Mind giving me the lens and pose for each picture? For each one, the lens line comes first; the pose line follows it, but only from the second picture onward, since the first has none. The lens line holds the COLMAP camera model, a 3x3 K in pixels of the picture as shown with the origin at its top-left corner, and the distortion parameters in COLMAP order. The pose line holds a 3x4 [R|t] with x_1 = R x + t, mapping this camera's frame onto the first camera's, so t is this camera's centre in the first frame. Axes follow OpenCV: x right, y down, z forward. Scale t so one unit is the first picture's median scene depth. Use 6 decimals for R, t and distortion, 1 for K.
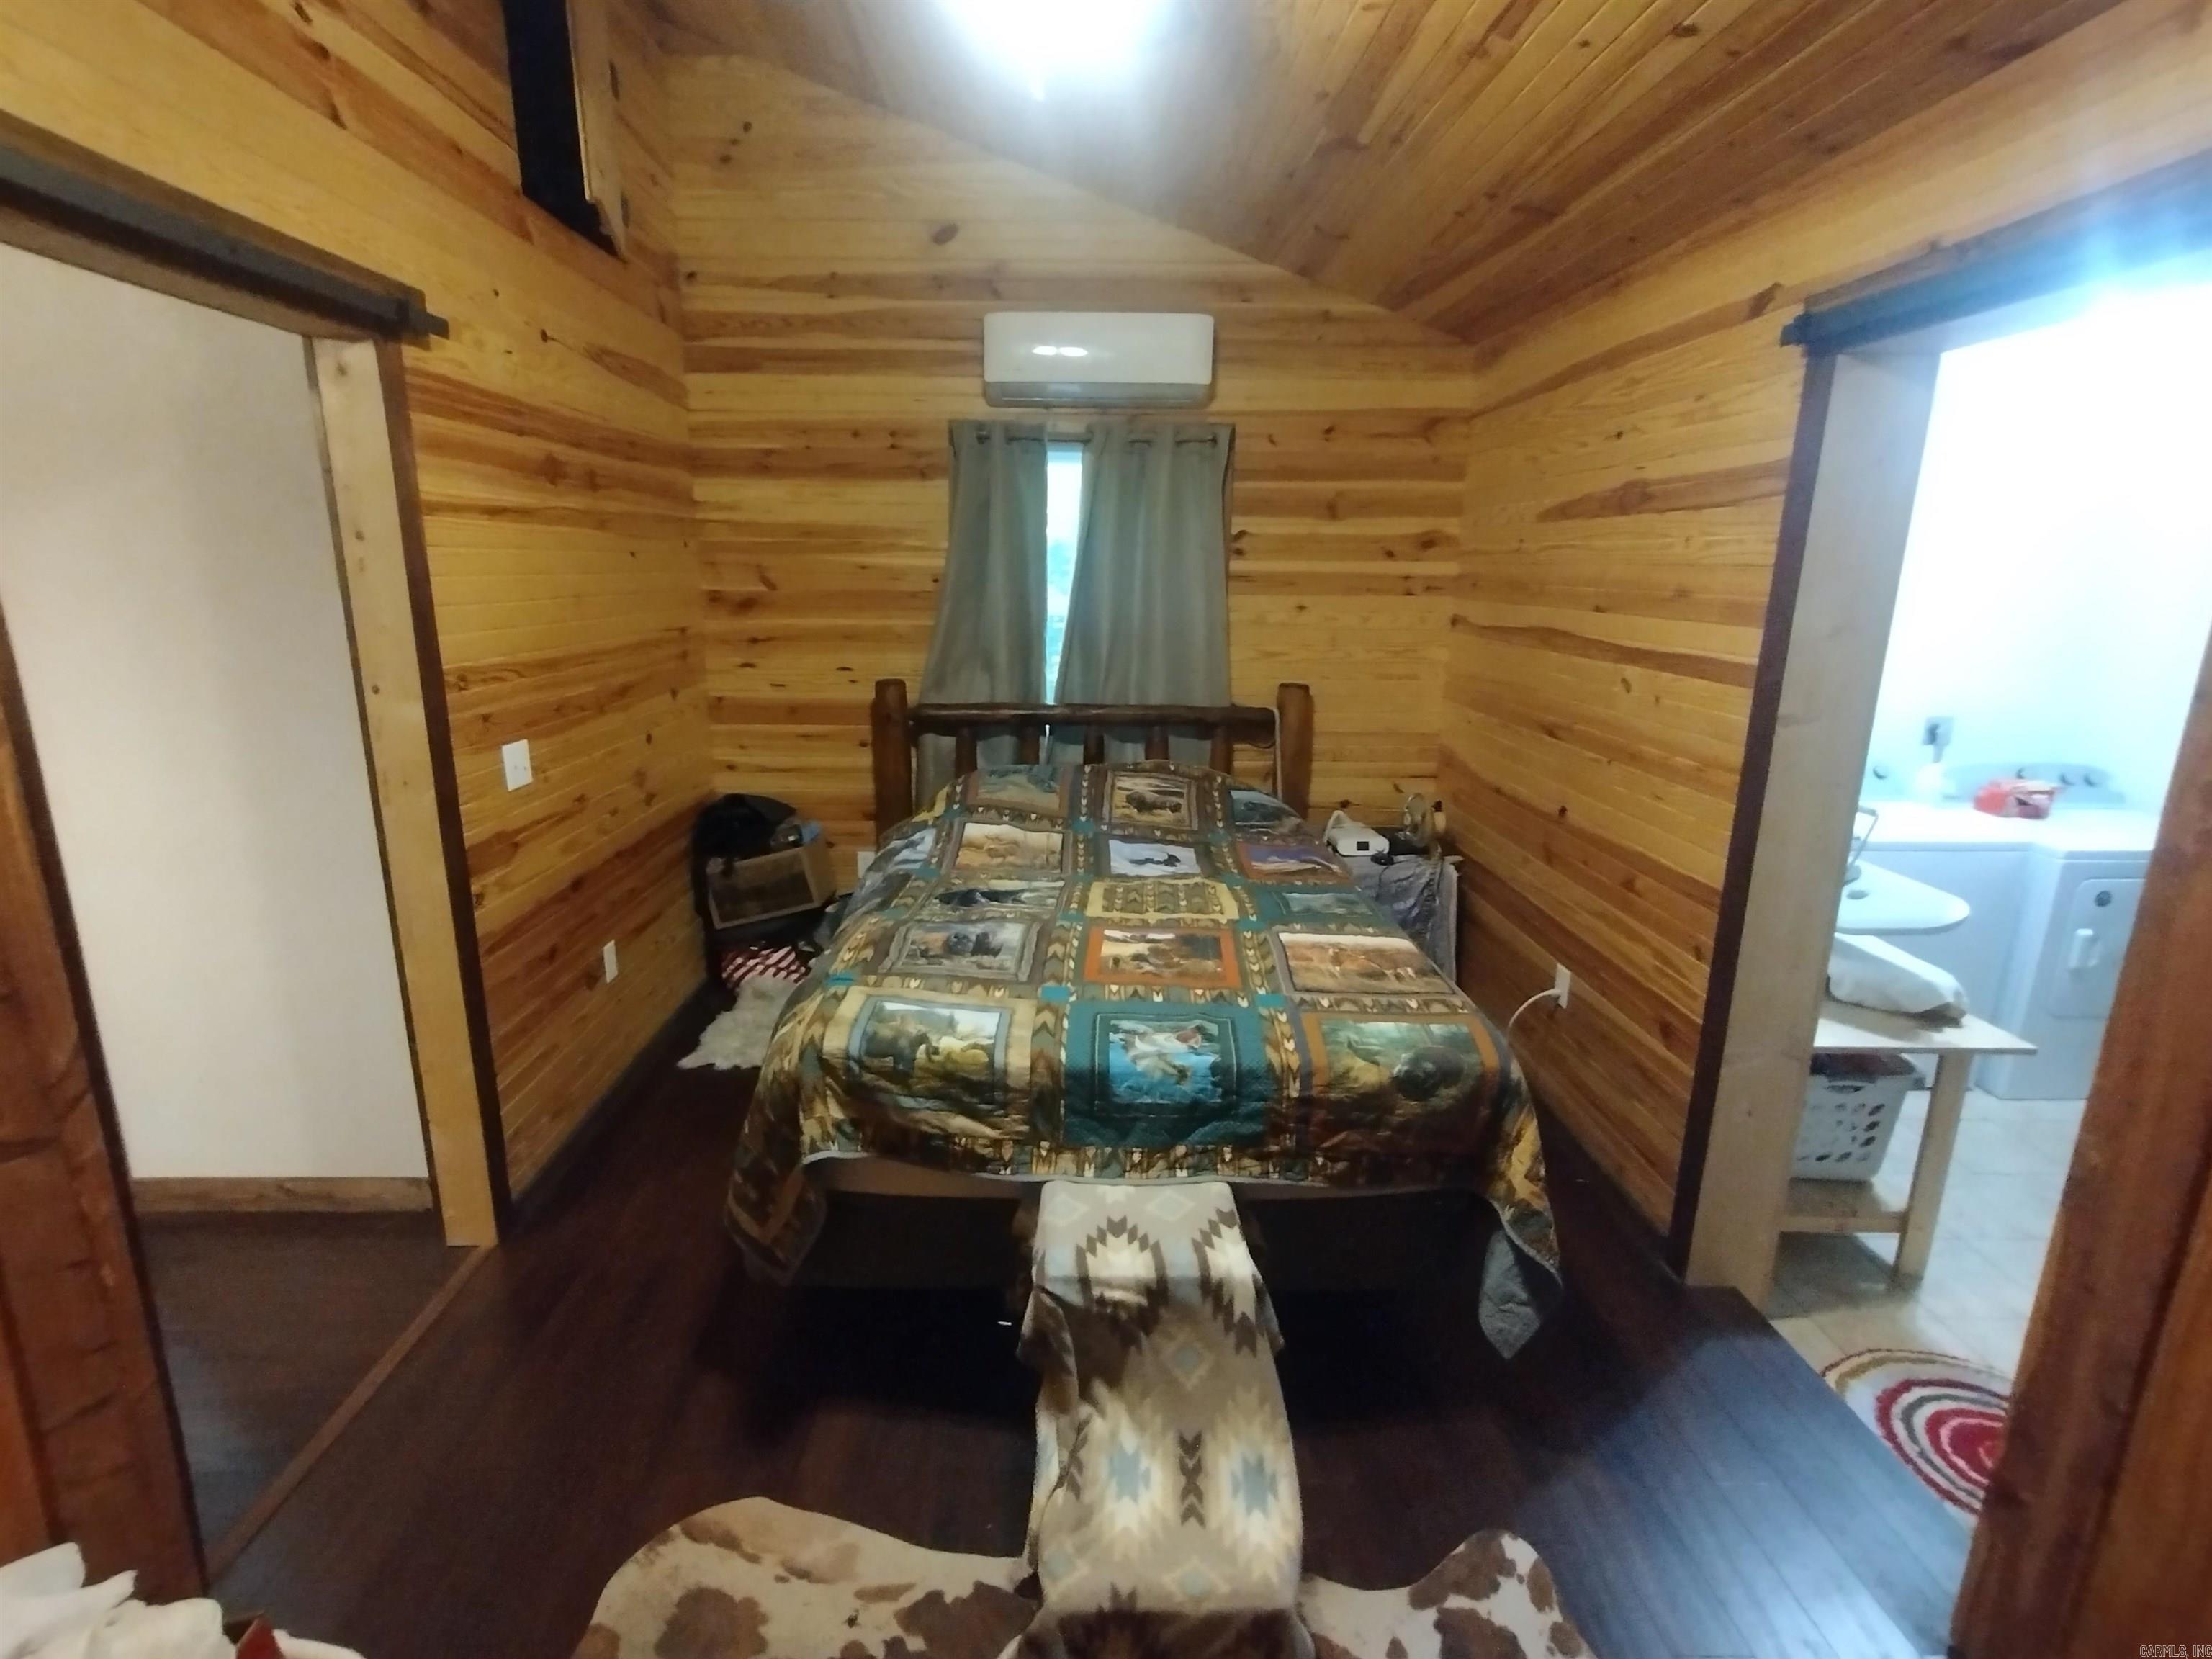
lens RADIAL K [[1008.5, 0, 1078.6], [0, 1008.5, 822.1], [0, 0, 1]] dist [0.000039, -0.001673]
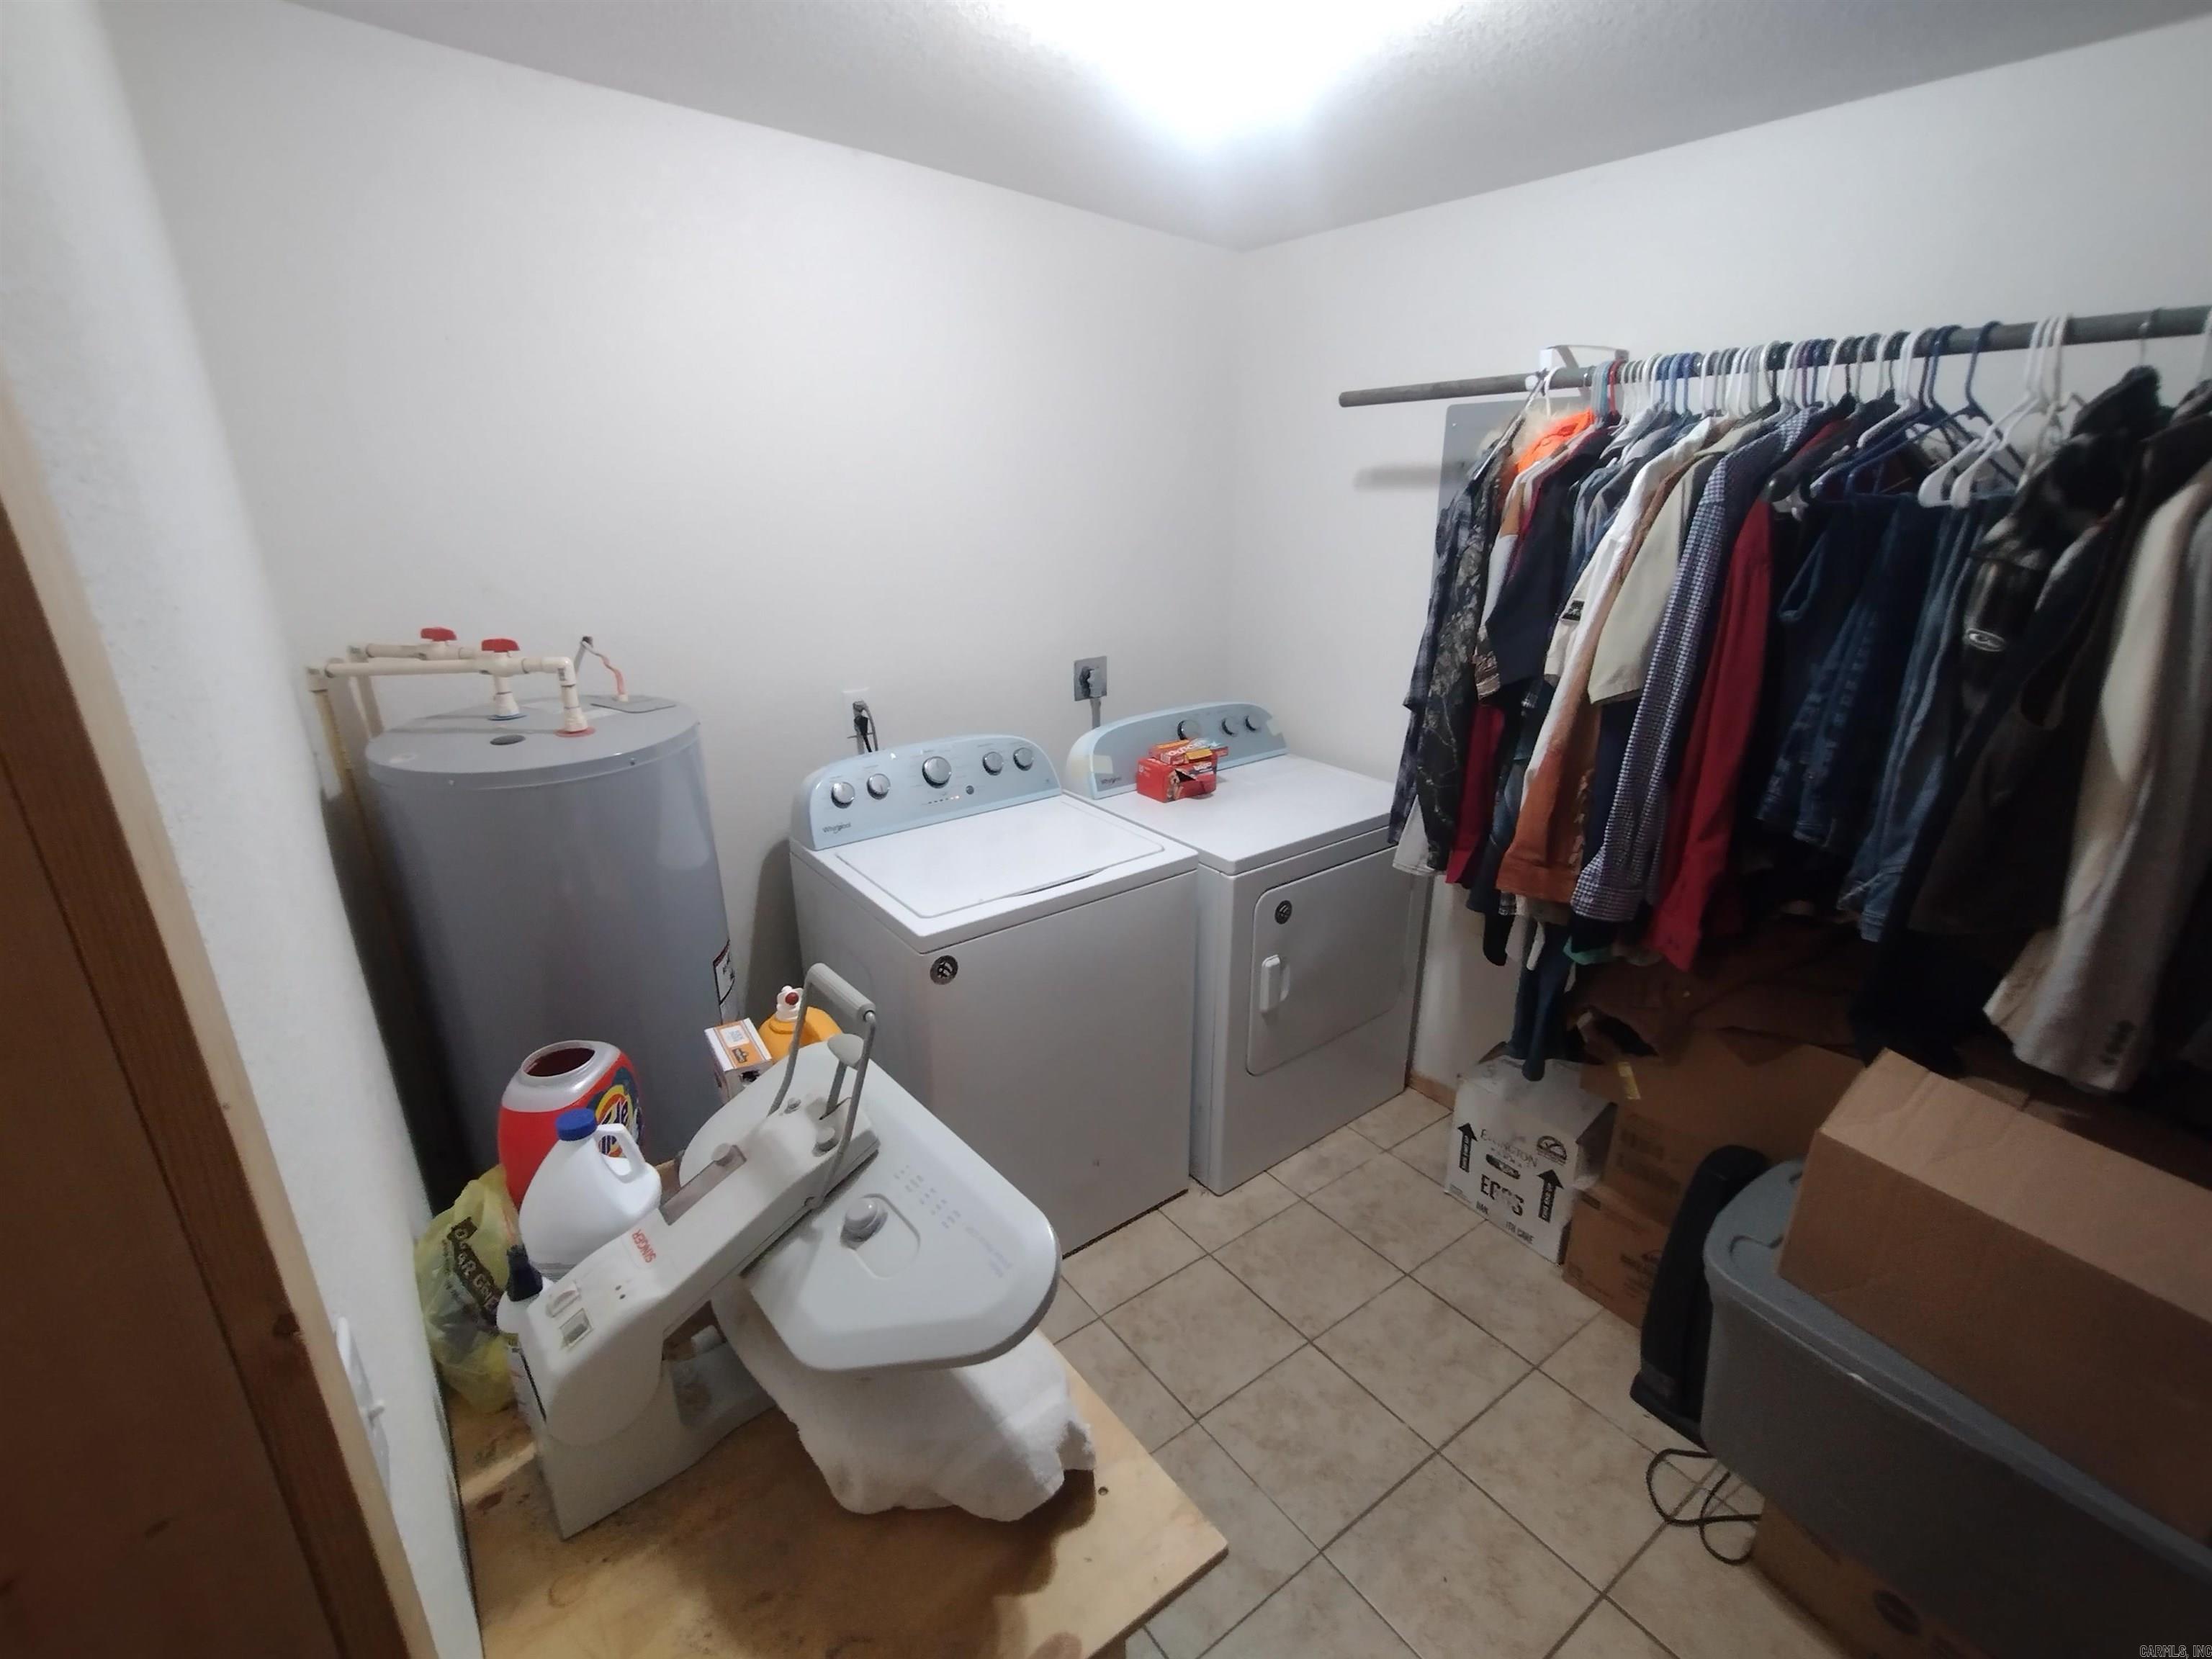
lens RADIAL K [[1008.5, 0, 1088.9], [0, 1008.5, 860.9], [0, 0, 1]] dist [0.000039, -0.001673]
pose [[0.805869, -0.215016, 0.551674, 0.574136], [0.156805, 0.975967, 0.151330, -0.097801], [-0.570954, -0.035447, 0.820217, 0.544556]]
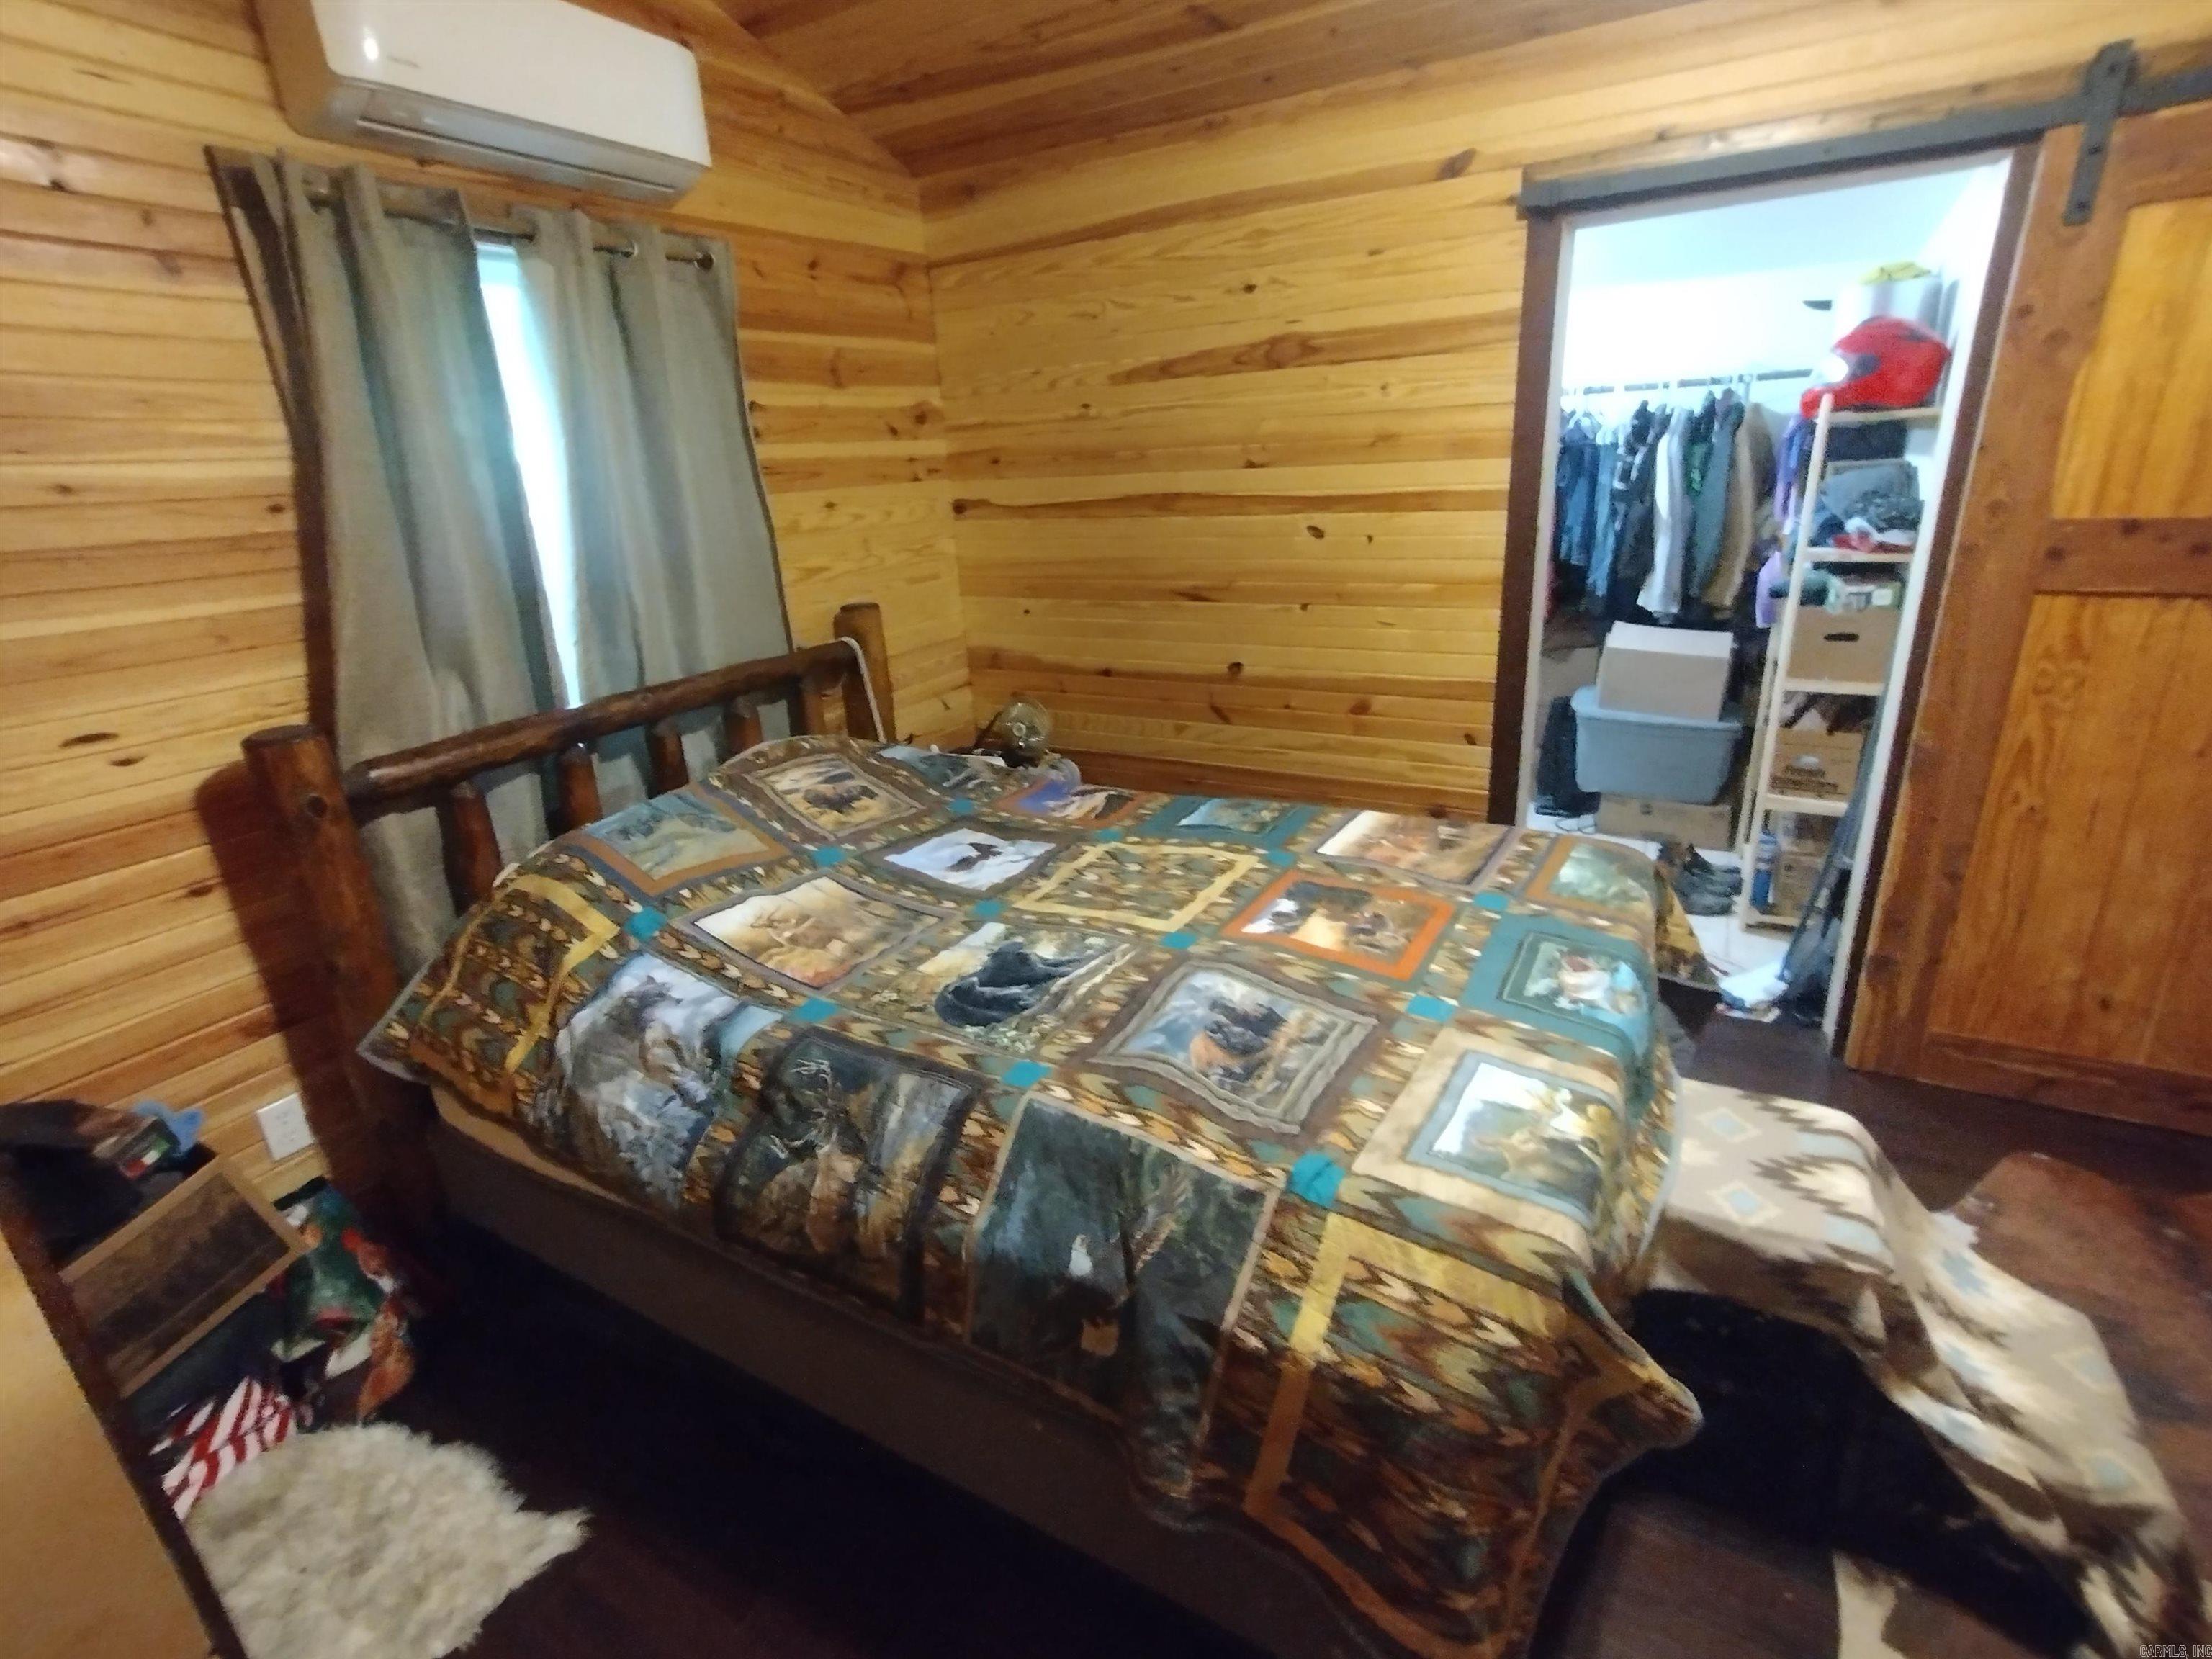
lens RADIAL K [[1008.5, 0, 1102.7], [0, 1008.5, 820.0], [0, 0, 1]] dist [0.000039, -0.001673]
pose [[0.503027, -0.328169, 0.799543, -0.472277], [0.270572, 0.938400, 0.214934, -0.123551], [-0.820826, 0.108216, 0.560834, 0.540995]]
